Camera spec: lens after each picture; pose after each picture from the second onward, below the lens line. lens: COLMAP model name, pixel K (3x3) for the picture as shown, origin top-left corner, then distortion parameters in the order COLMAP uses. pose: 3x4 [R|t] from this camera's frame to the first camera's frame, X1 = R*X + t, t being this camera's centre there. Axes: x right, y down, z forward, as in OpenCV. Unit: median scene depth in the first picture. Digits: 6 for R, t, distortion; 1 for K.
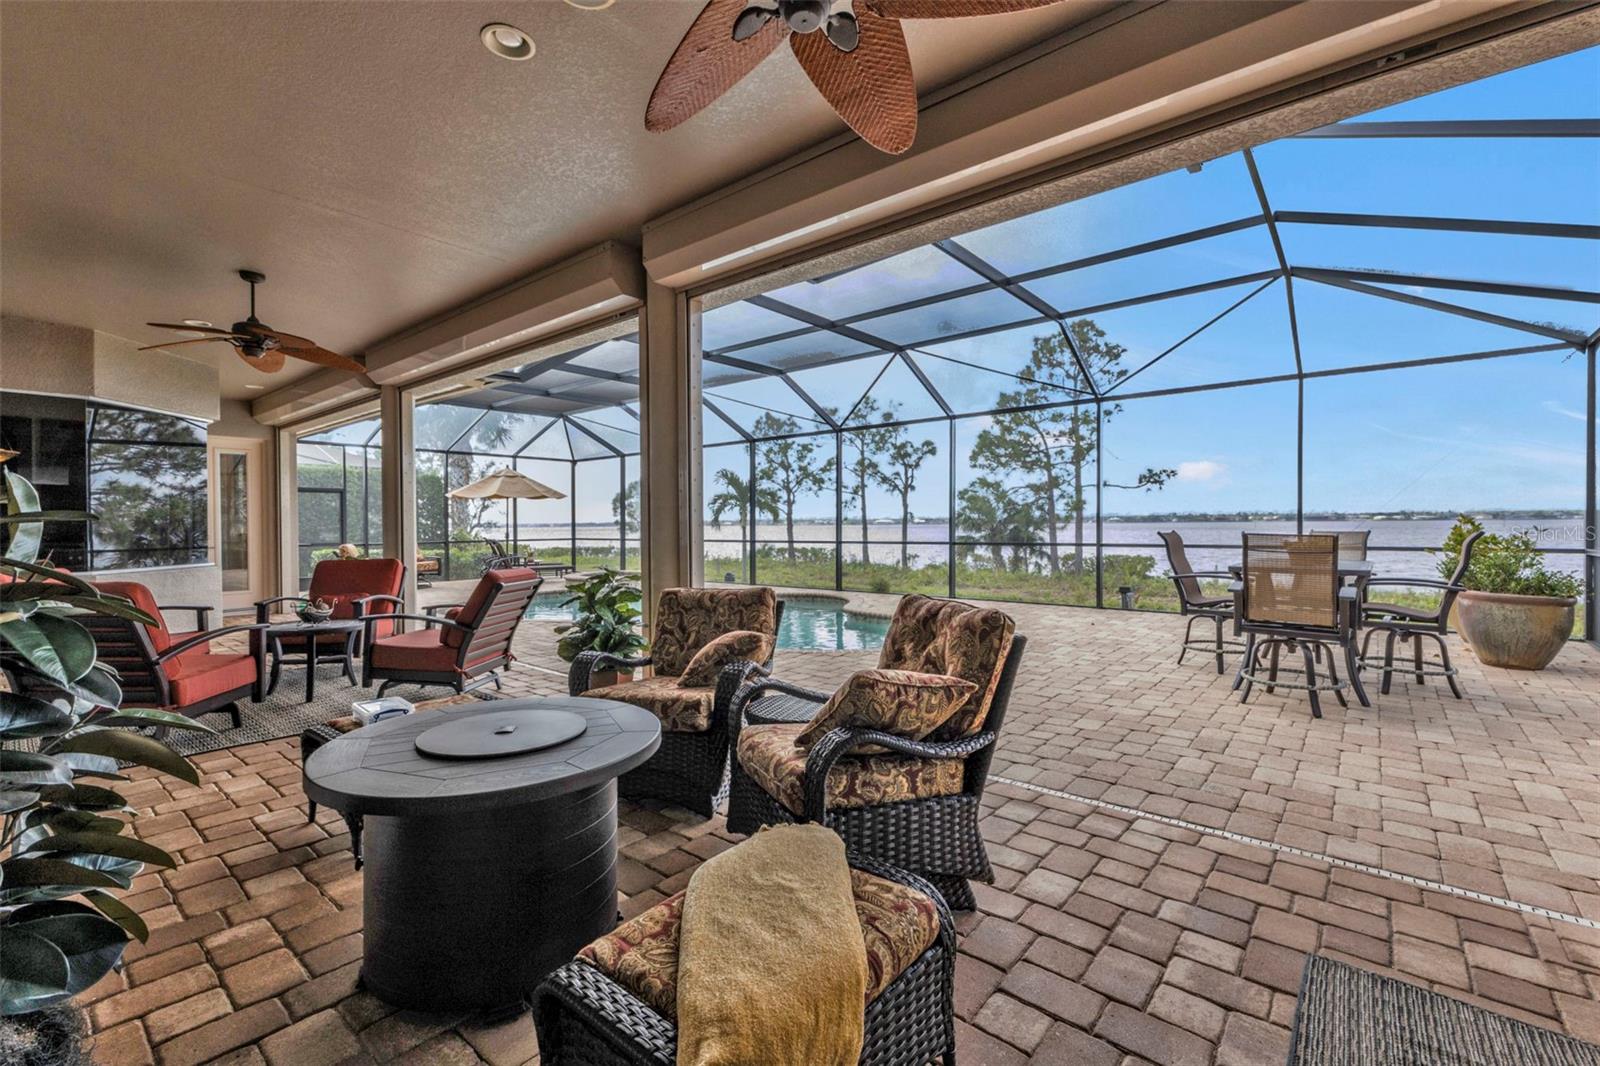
lens RADIAL K [[680.4, 0, 801.7], [0, 680.4, 522.9], [0, 0, 1]] dist [0.012999, -0.000664]
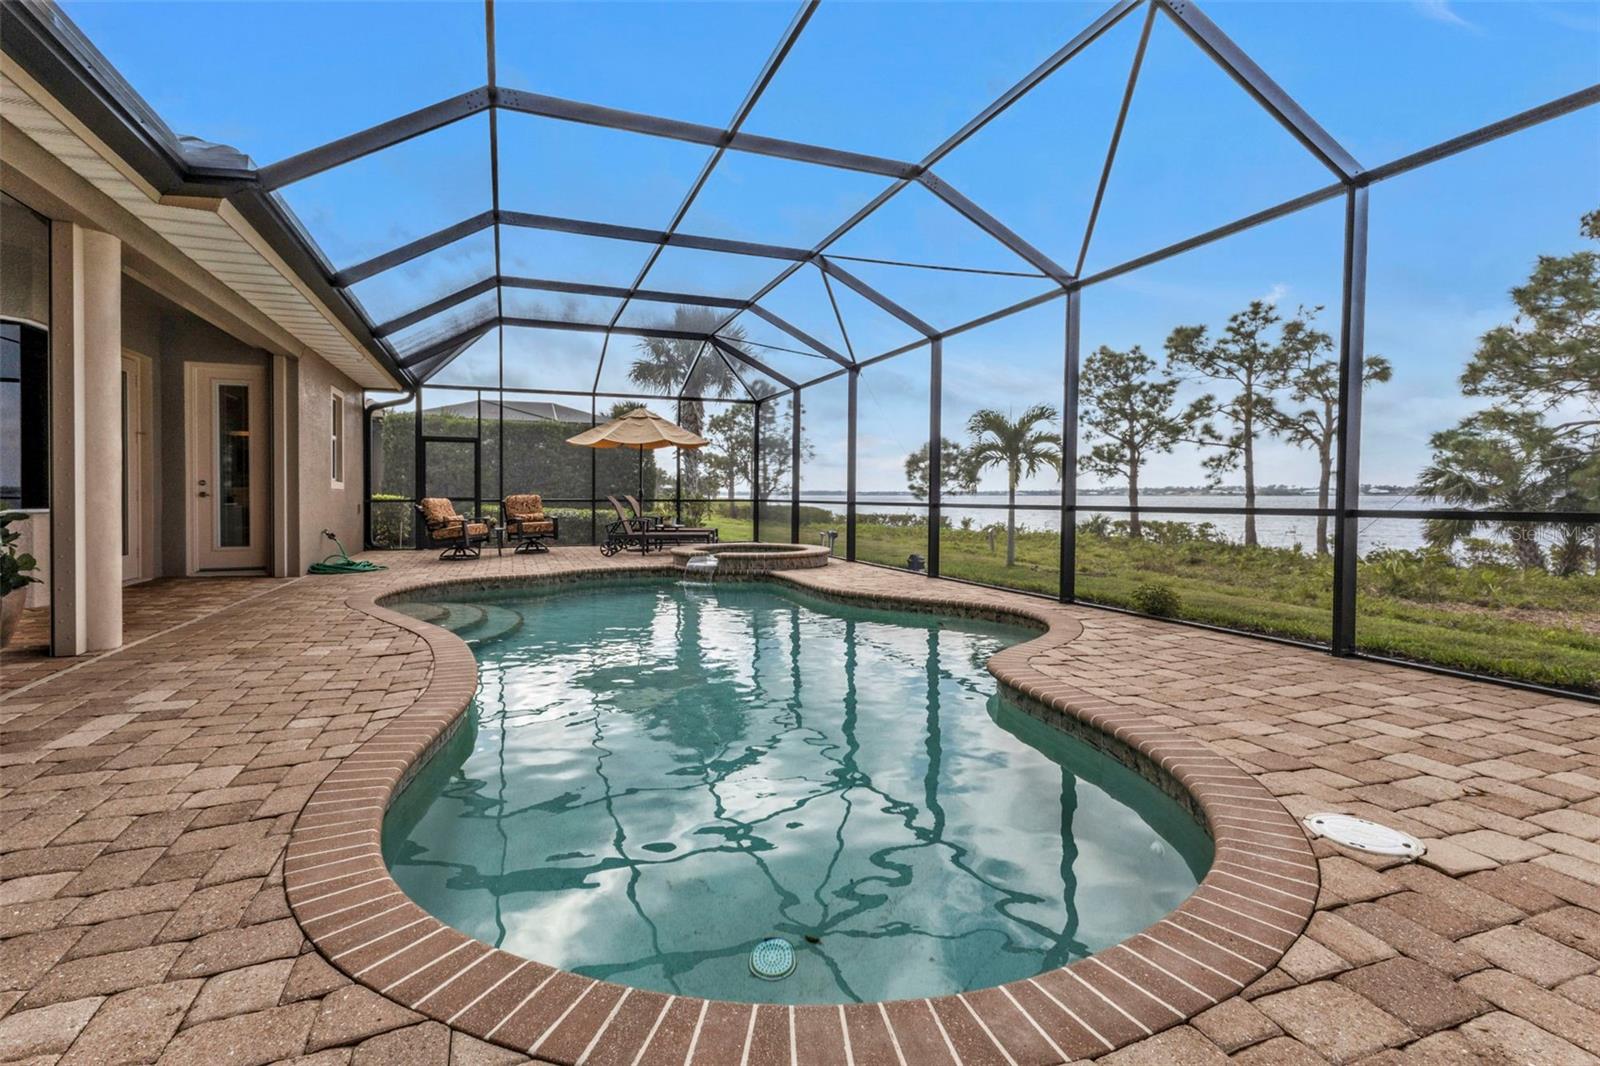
lens RADIAL K [[680.4, 0, 780.1], [0, 680.4, 507.7], [0, 0, 1]] dist [0.012999, -0.000664]
pose [[0.854340, 0.013349, -0.519543, 0.046952], [-0.003283, 0.999789, 0.020289, 0.007891], [0.519704, -0.015628, 0.854203, 0.156869]]
